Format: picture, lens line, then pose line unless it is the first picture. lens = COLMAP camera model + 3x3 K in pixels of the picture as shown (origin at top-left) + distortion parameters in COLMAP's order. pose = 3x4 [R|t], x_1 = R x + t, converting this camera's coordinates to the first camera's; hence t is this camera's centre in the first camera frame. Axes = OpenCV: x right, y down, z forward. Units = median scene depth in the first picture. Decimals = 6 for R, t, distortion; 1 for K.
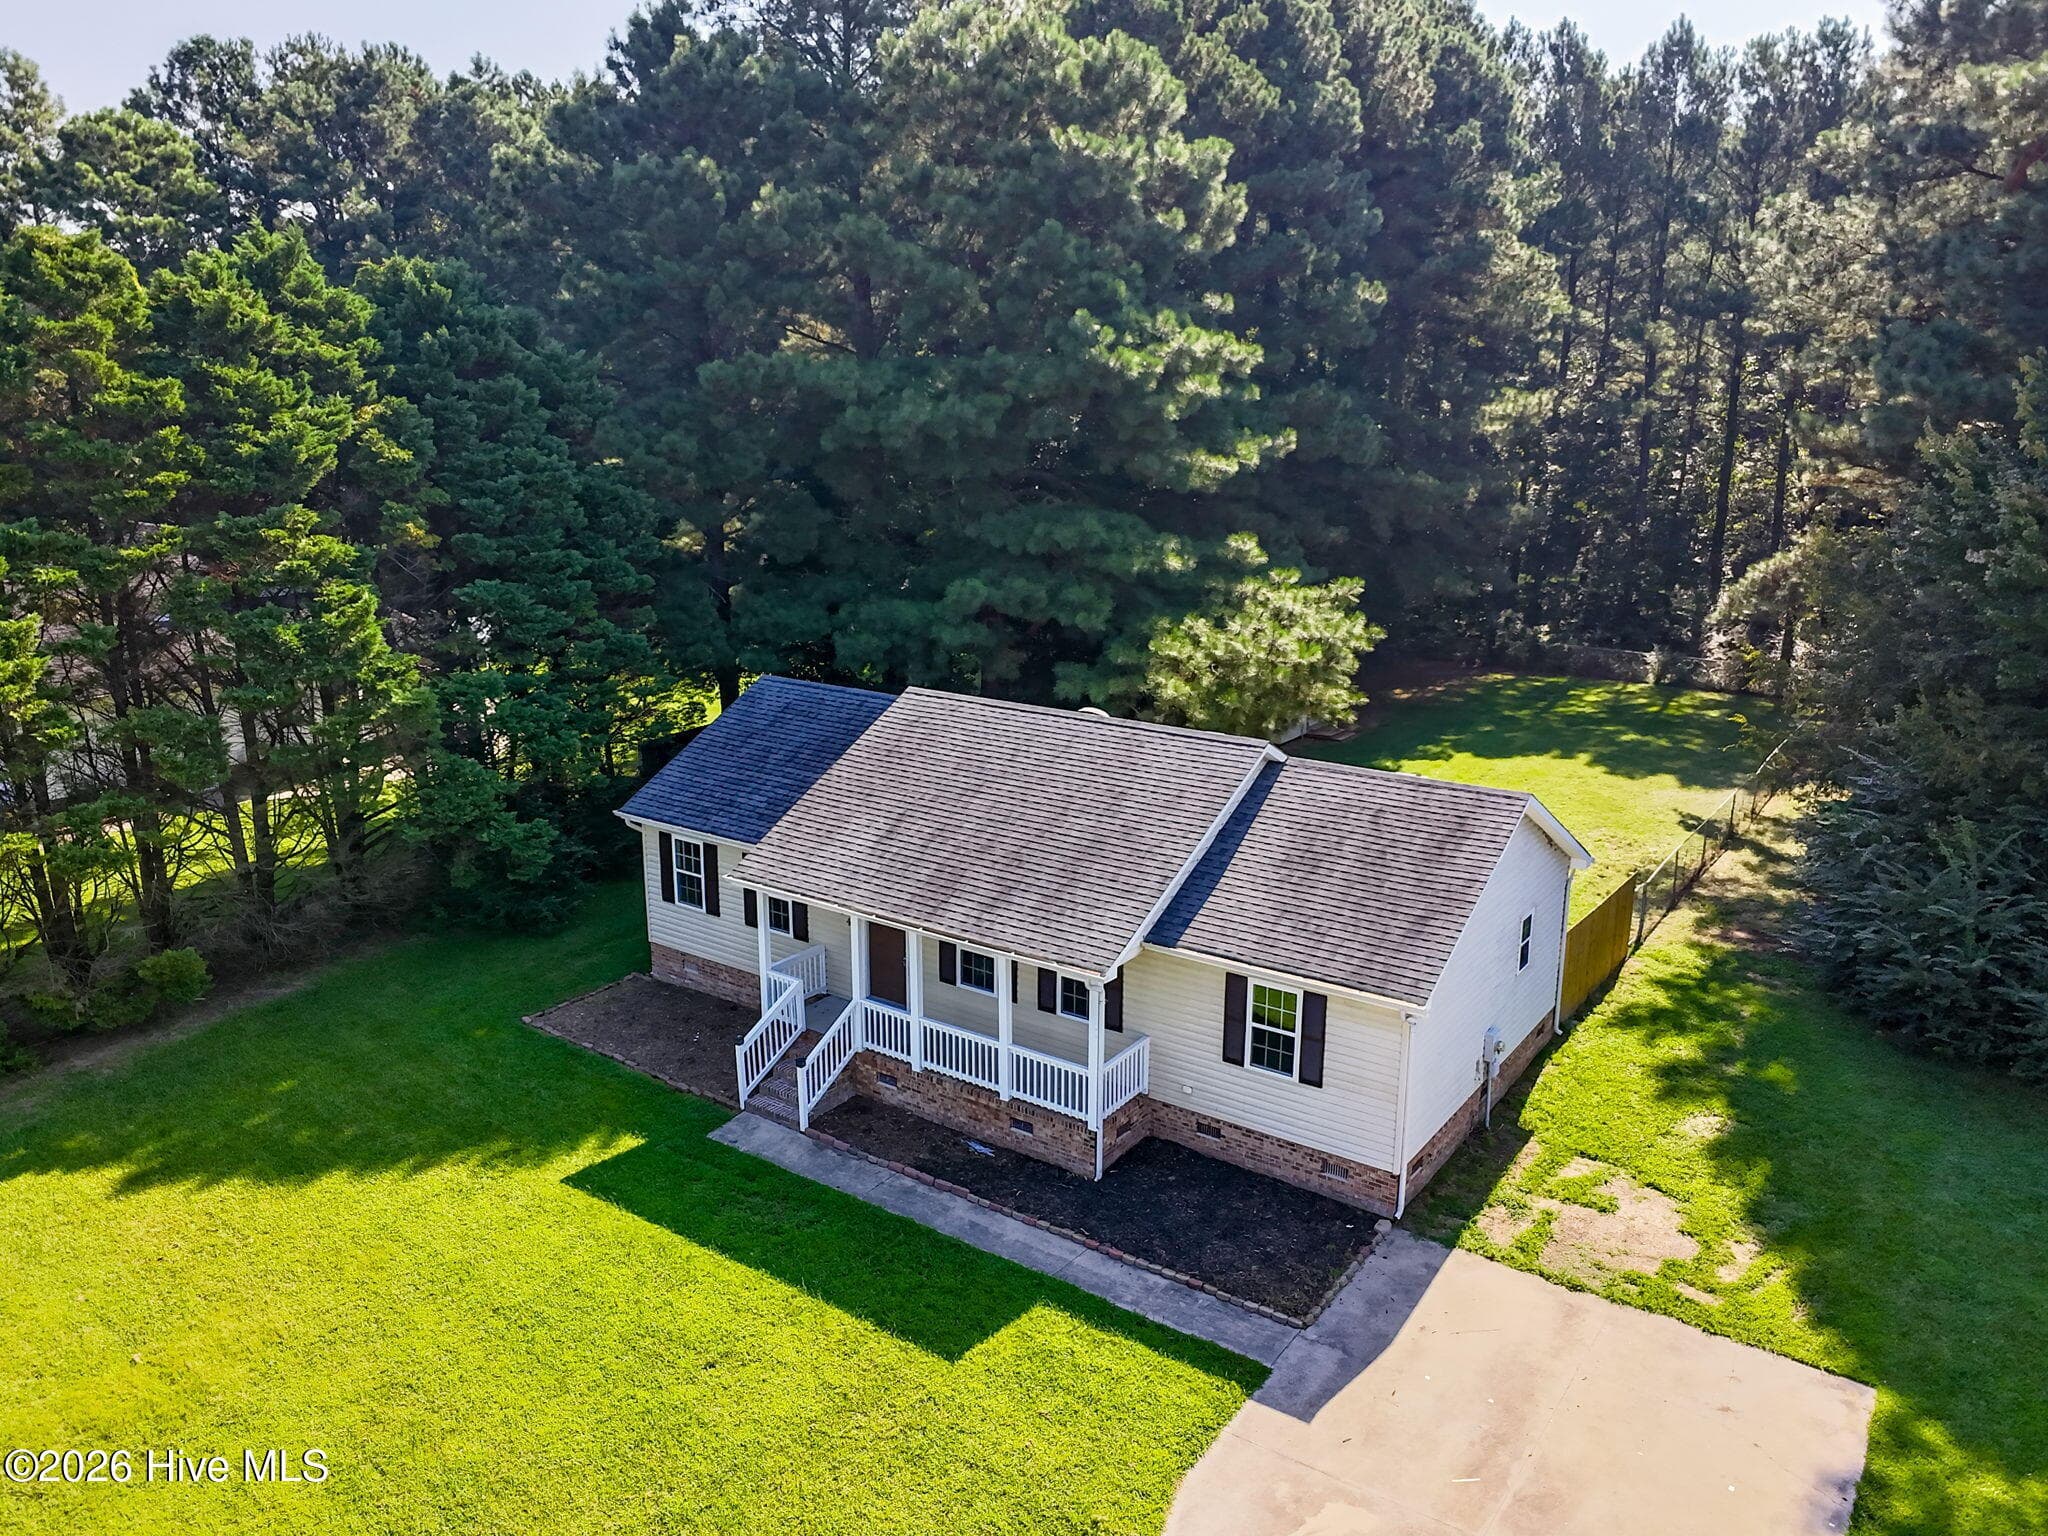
lens RADIAL K [[1502.7, 0, 1023.2], [0, 1502.7, 753.0], [0, 0, 1]] dist [-0.025949, -0.005640]
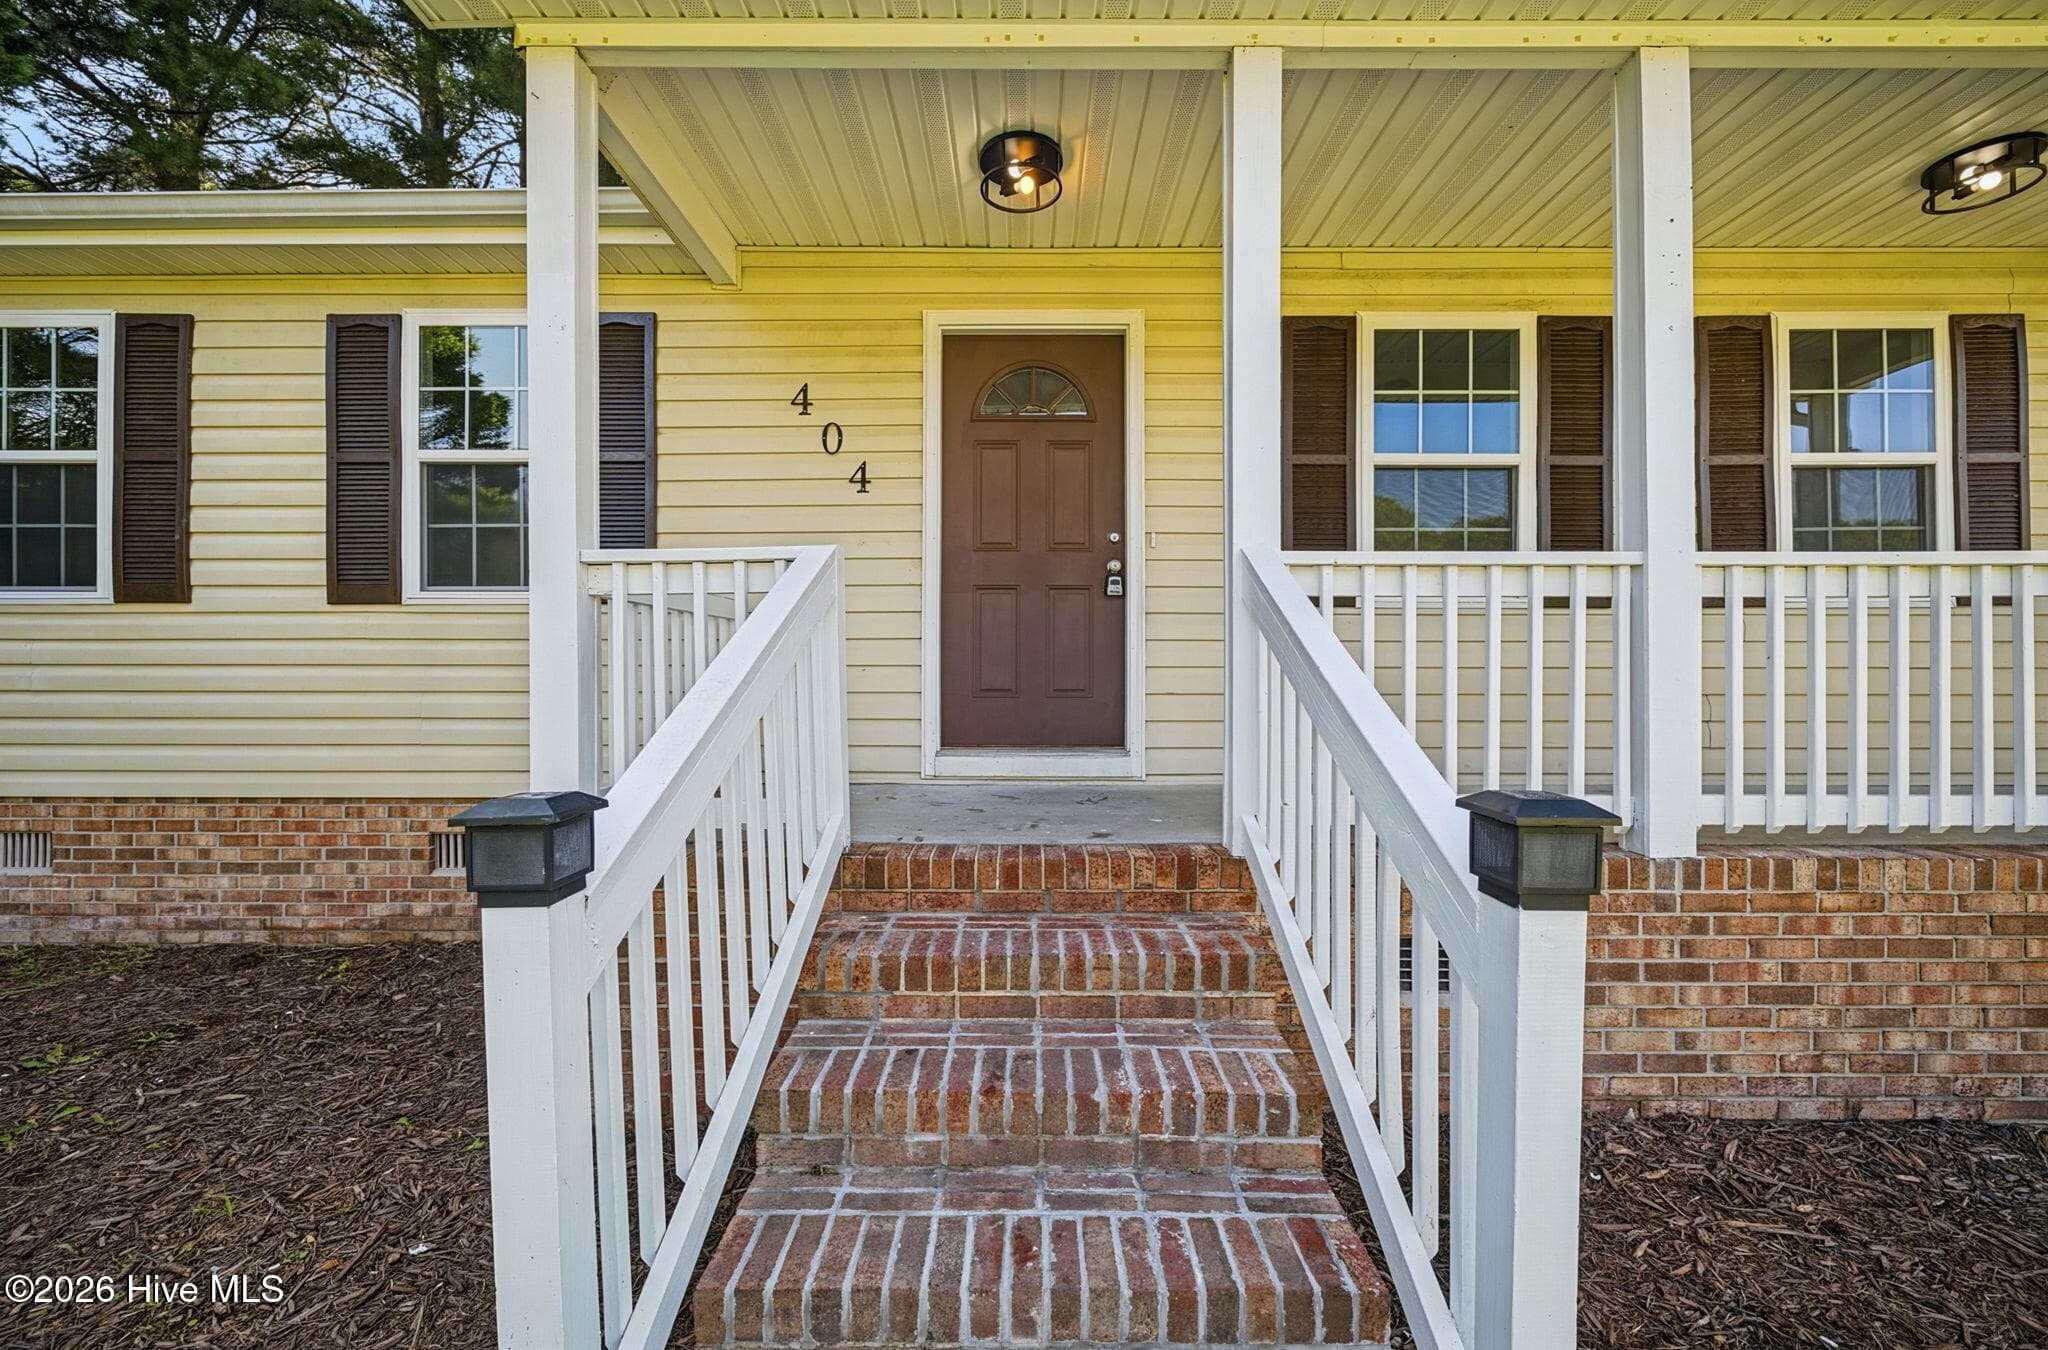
lens RADIAL K [[792.9, 0, 1024.0], [0, 792.9, 672.8], [0, 0, 1]] dist [-0.001206, -0.000700]
pose [[0.811808, -0.005825, 0.583896, -0.202741], [0.138697, 0.973257, -0.183124, 0.203097], [-0.567214, 0.229646, 0.790905, 0.997659]]
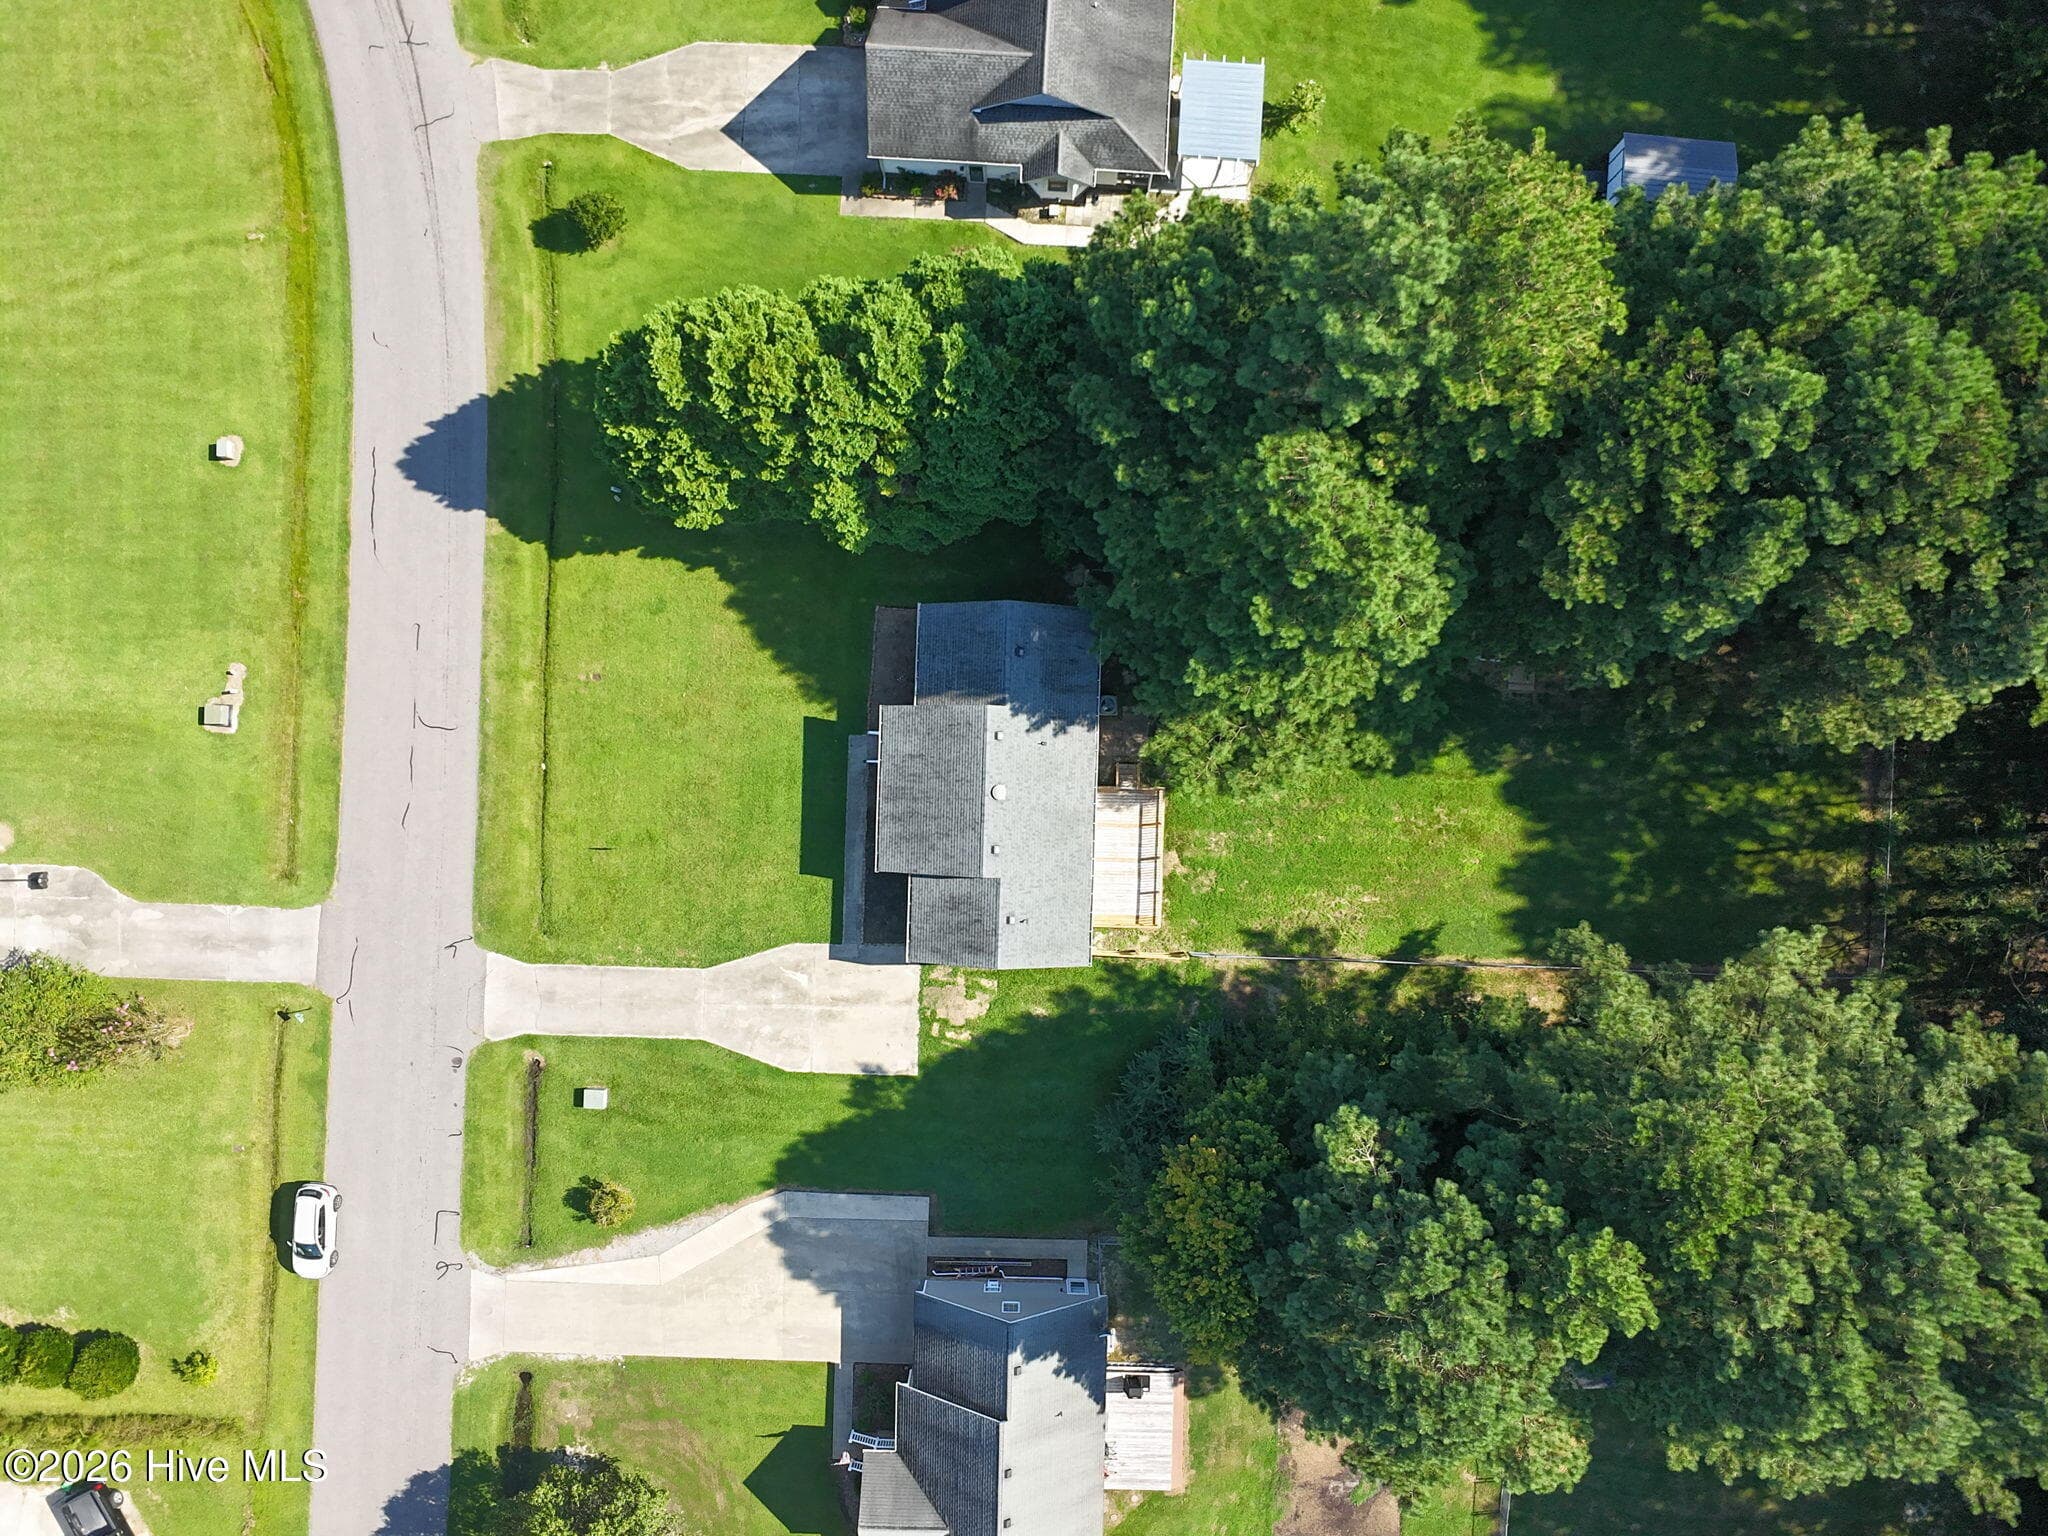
lens RADIAL K [[1502.7, 0, 1015.9], [0, 1502.7, 774.0], [0, 0, 1]] dist [-0.025949, -0.005640]
pose [[0.557303, 0.830132, -0.017139, 0.094889], [-0.188057, 0.146303, 0.971200, -2.801473], [0.808732, -0.538030, 0.237647, 0.524092]]
